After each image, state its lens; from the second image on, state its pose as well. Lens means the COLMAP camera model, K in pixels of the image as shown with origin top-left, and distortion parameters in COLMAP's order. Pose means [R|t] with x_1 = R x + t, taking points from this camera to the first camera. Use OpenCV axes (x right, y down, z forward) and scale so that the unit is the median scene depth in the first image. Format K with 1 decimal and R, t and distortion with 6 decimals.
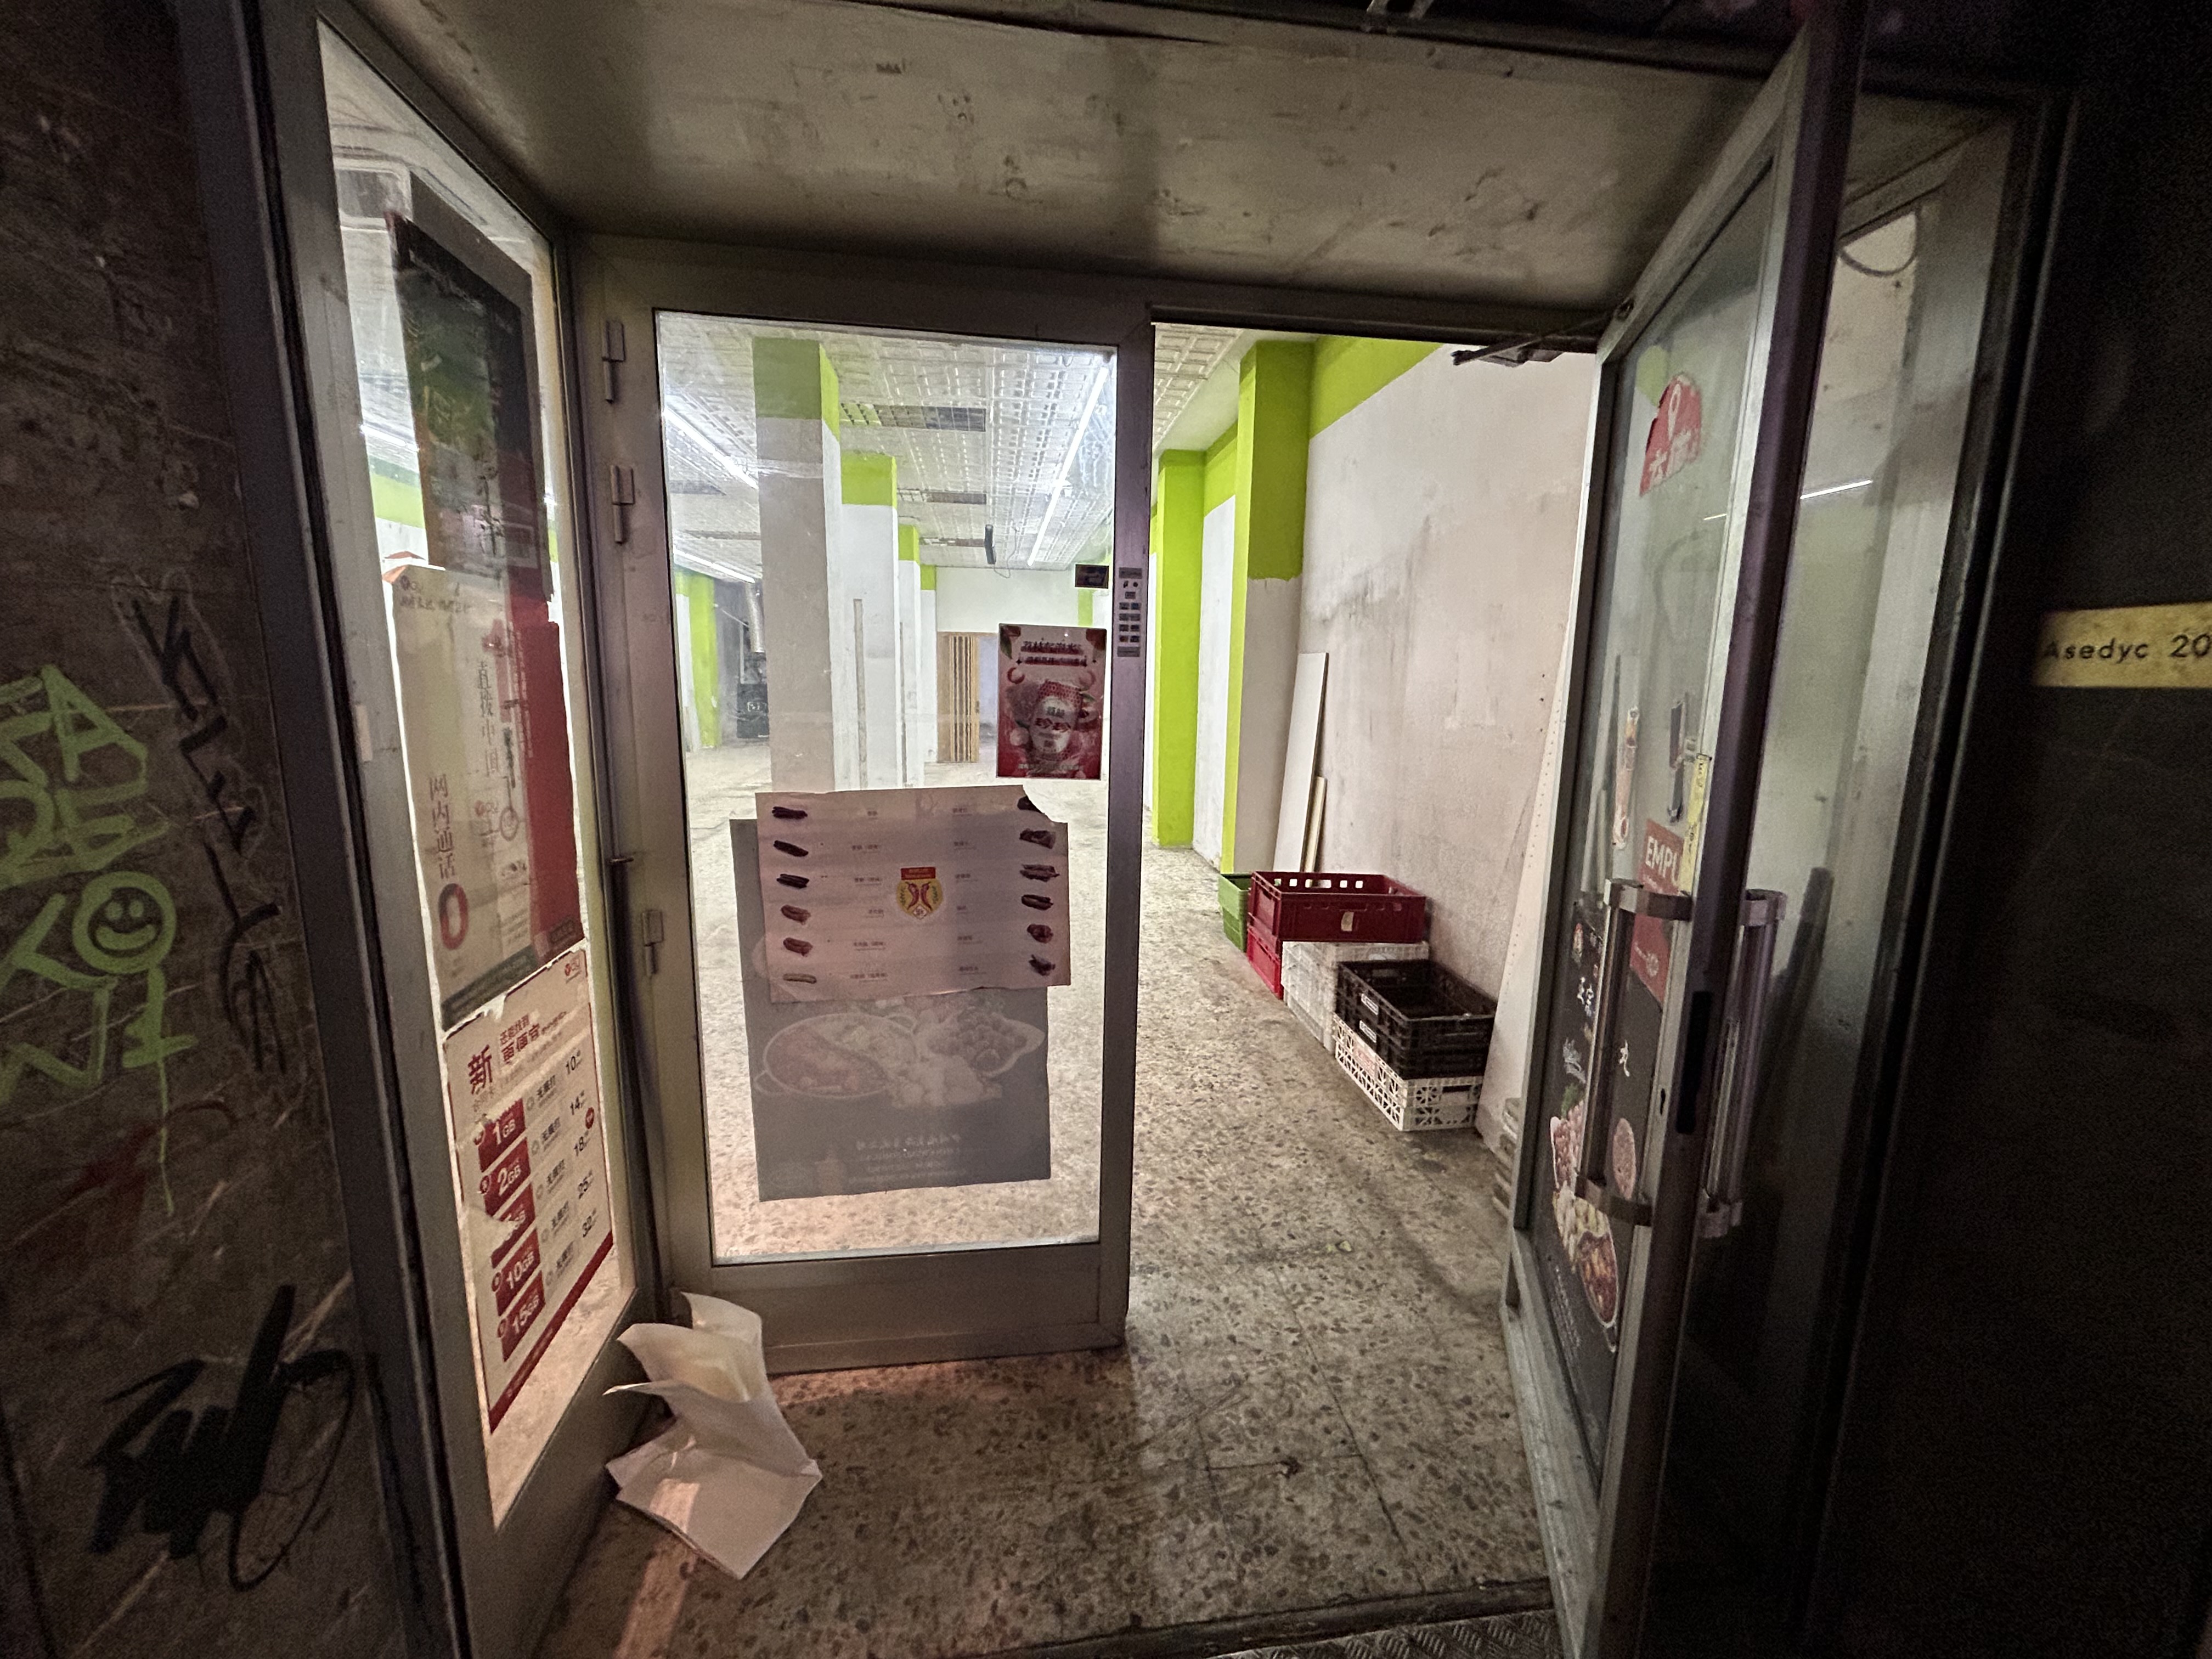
lens RADIAL K [[888.4, 0, 1107.1], [0, 888.4, 825.7], [0, 0, 1]] dist [-0.002802, 0.000603]
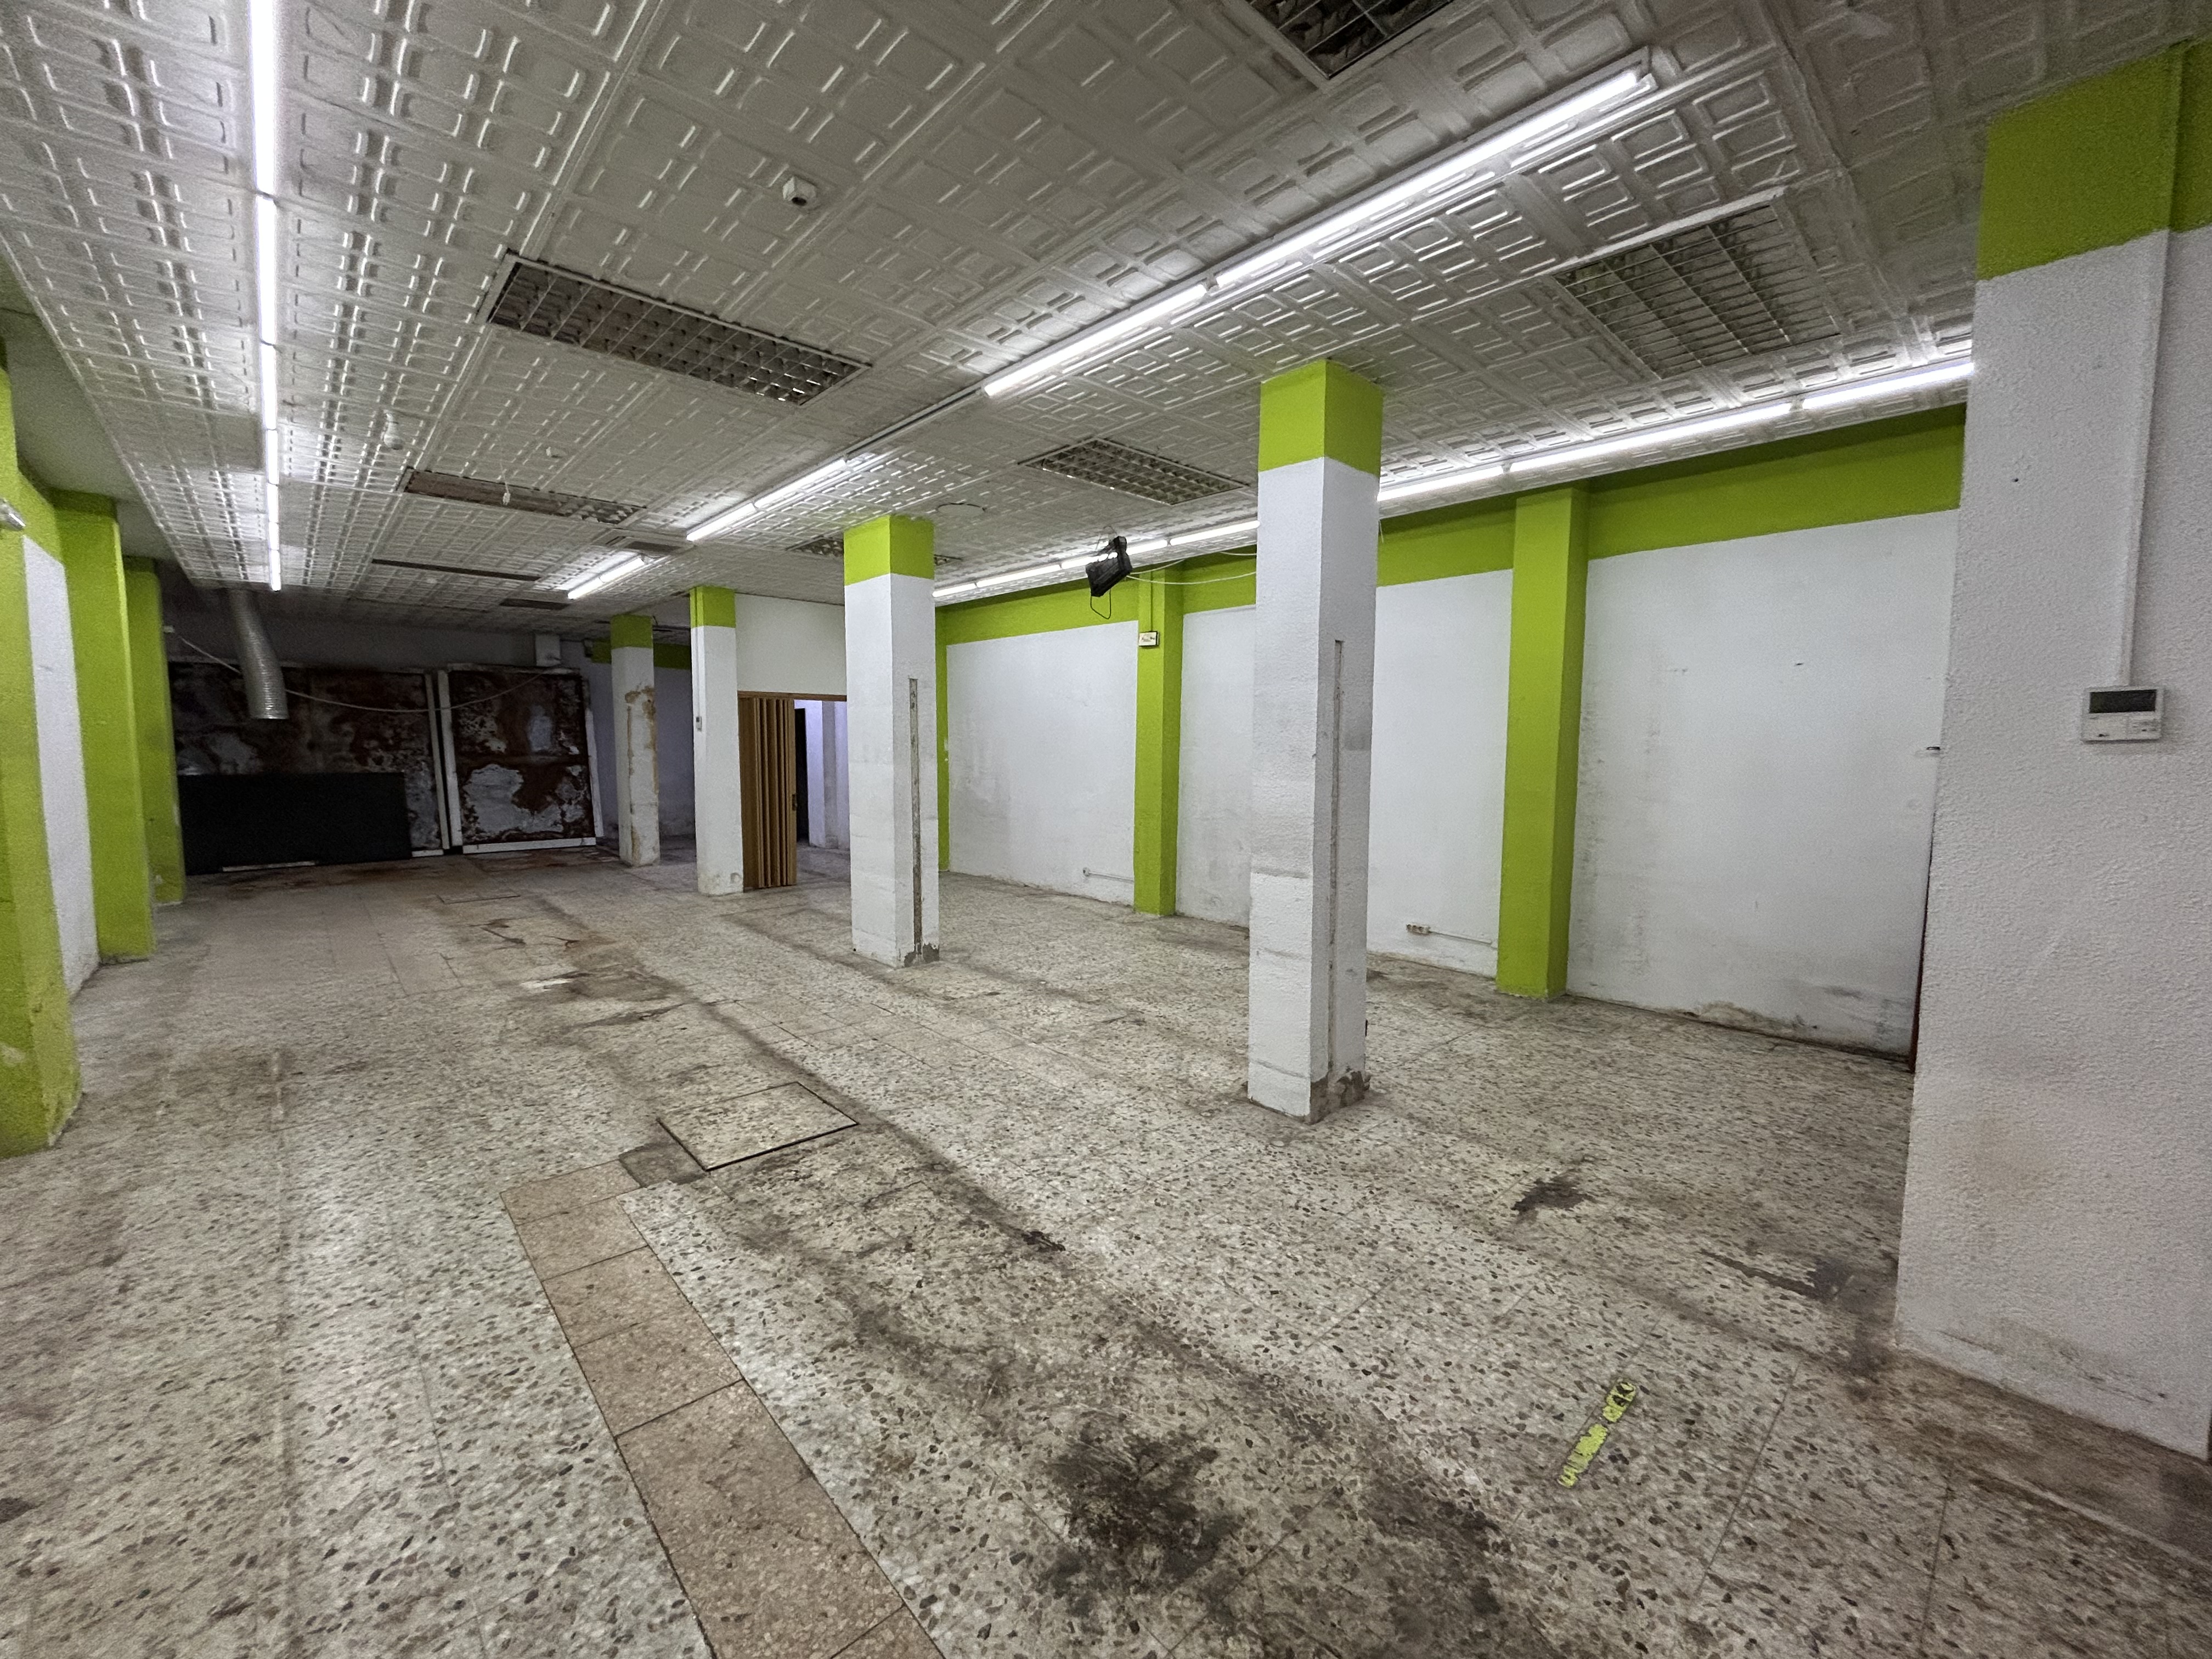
lens RADIAL K [[888.4, 0, 1103.2], [0, 888.4, 829.3], [0, 0, 1]] dist [-0.002802, 0.000603]
pose [[0.817106, -0.066680, 0.572619, -2.120033], [0.103465, 0.994122, -0.031876, -0.425636], [-0.567127, 0.085292, 0.819202, 1.971605]]
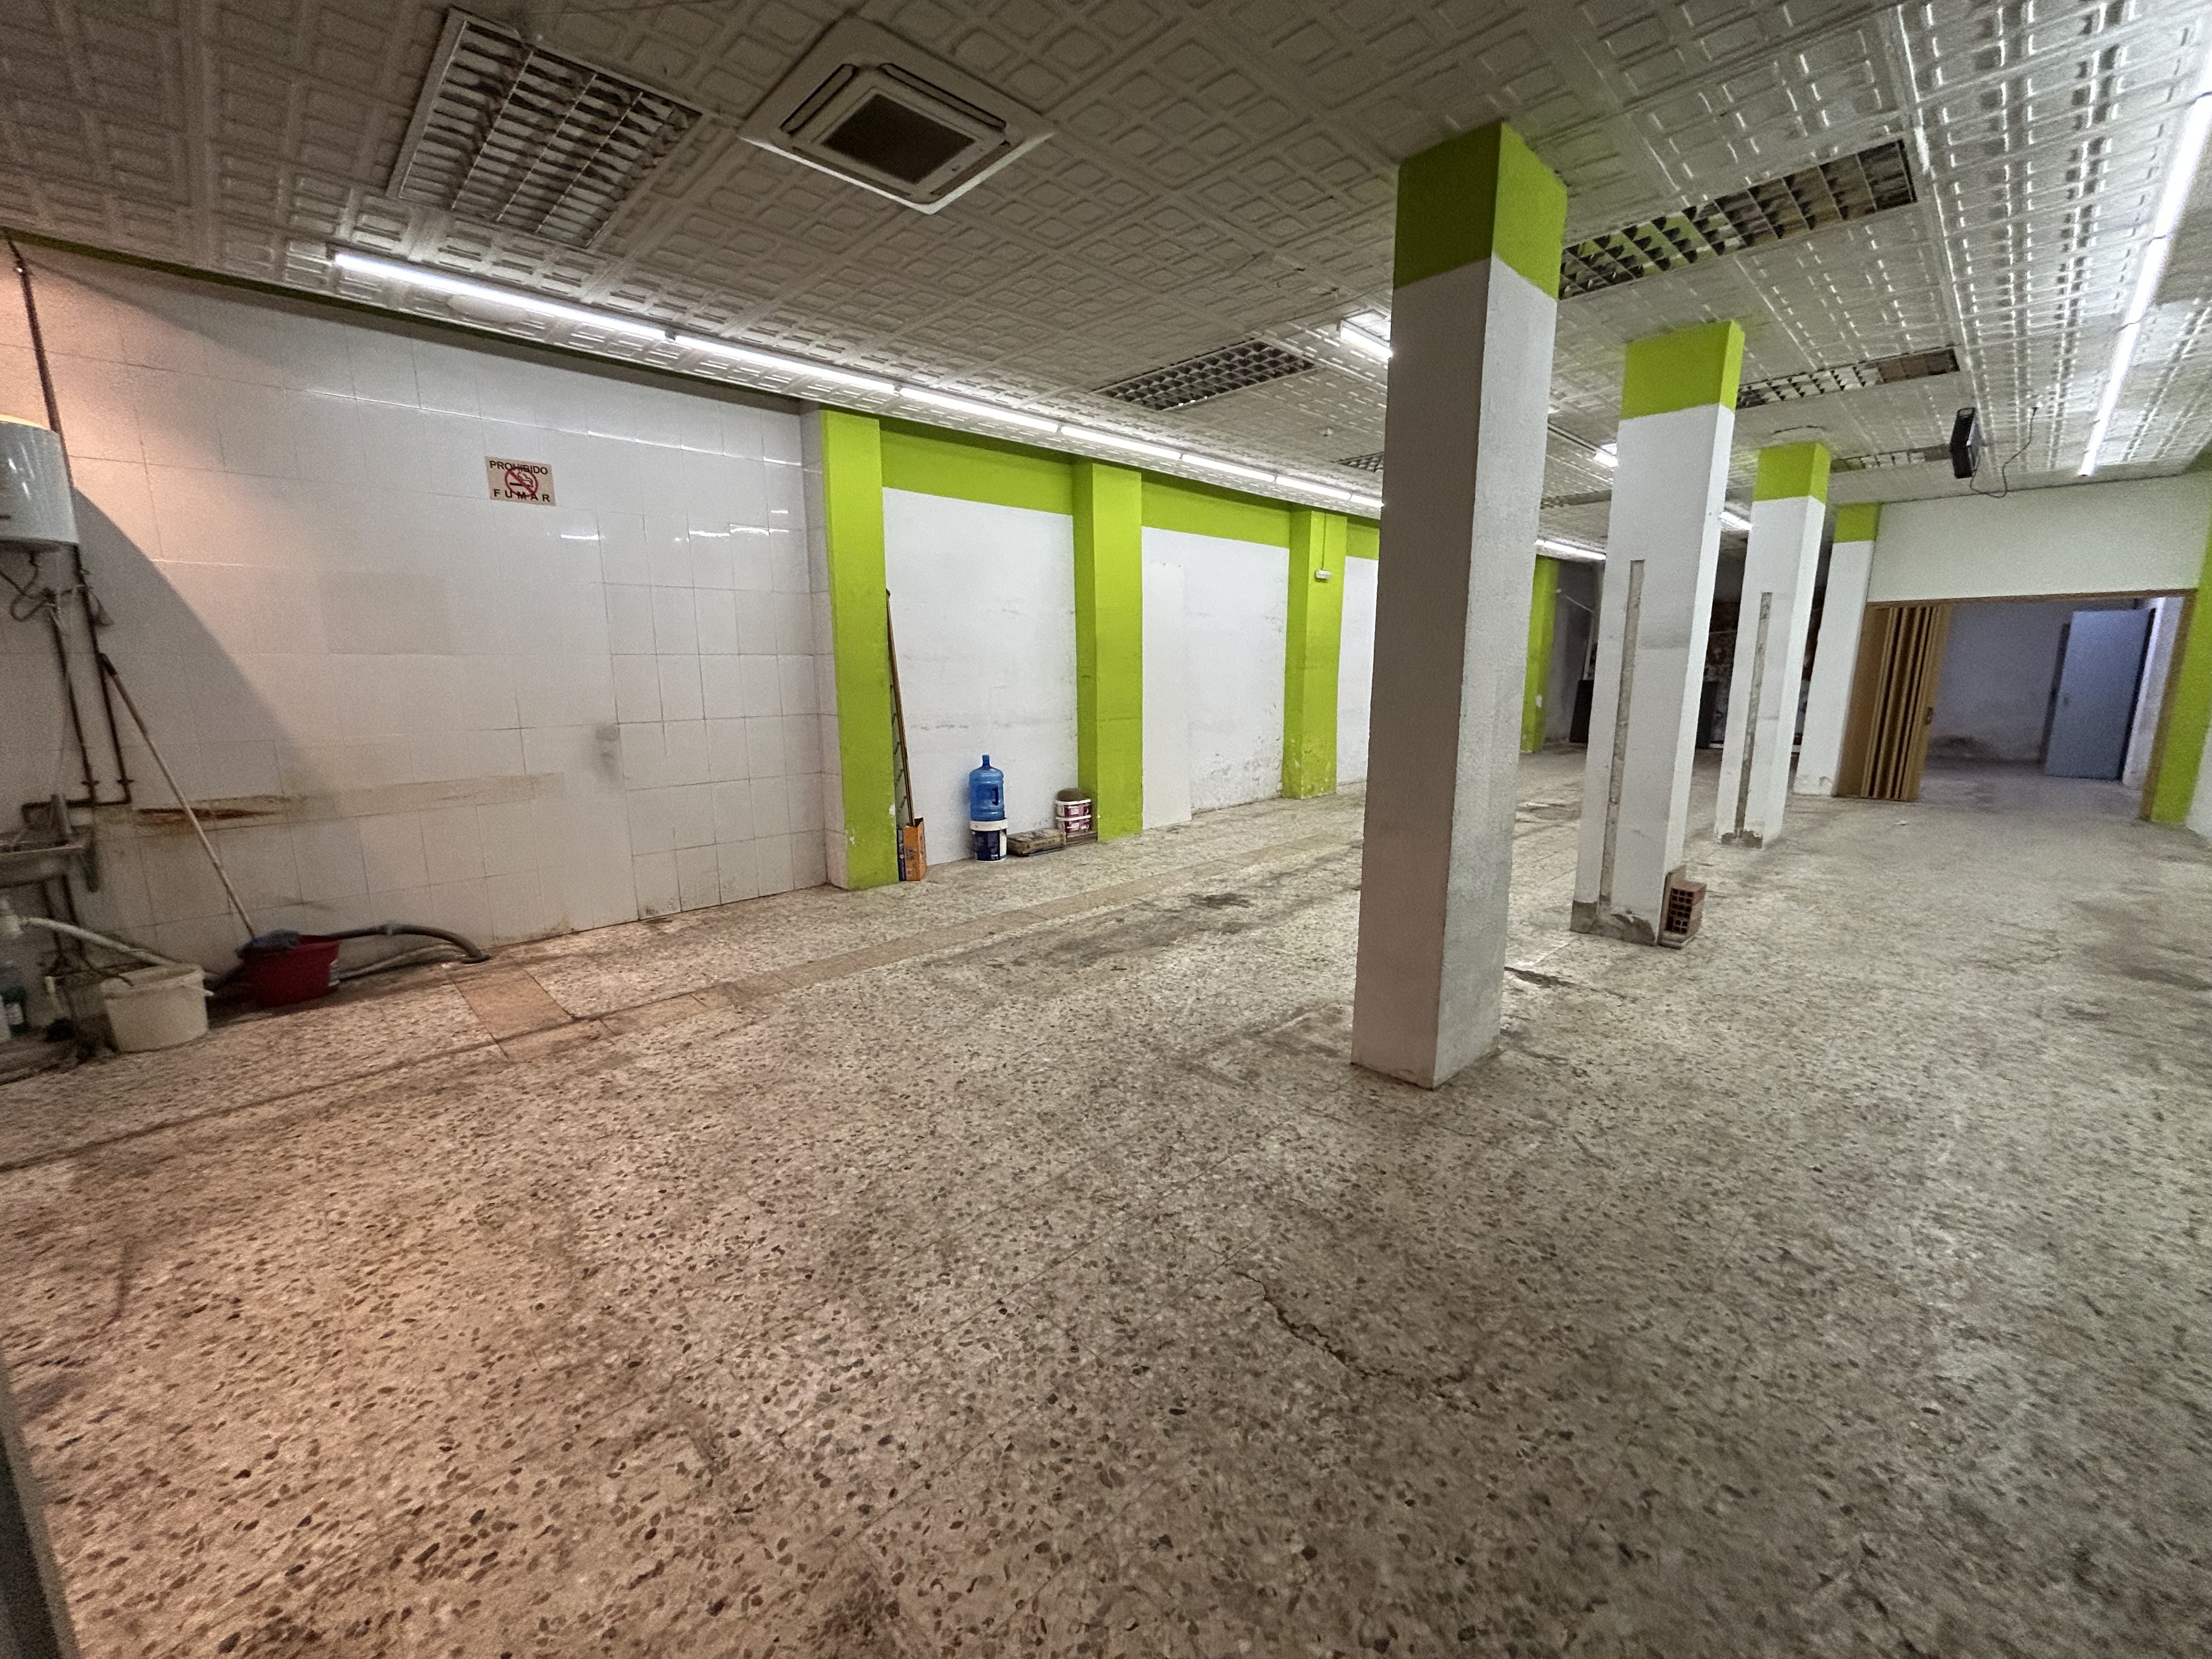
lens RADIAL K [[888.4, 0, 1101.0], [0, 888.4, 828.9], [0, 0, 1]] dist [-0.002802, 0.000603]
pose [[0.599339, 0.128279, -0.790150, 0.083839], [-0.119499, 0.990354, 0.070140, -0.166211], [0.791526, 0.052384, 0.608886, 0.870378]]
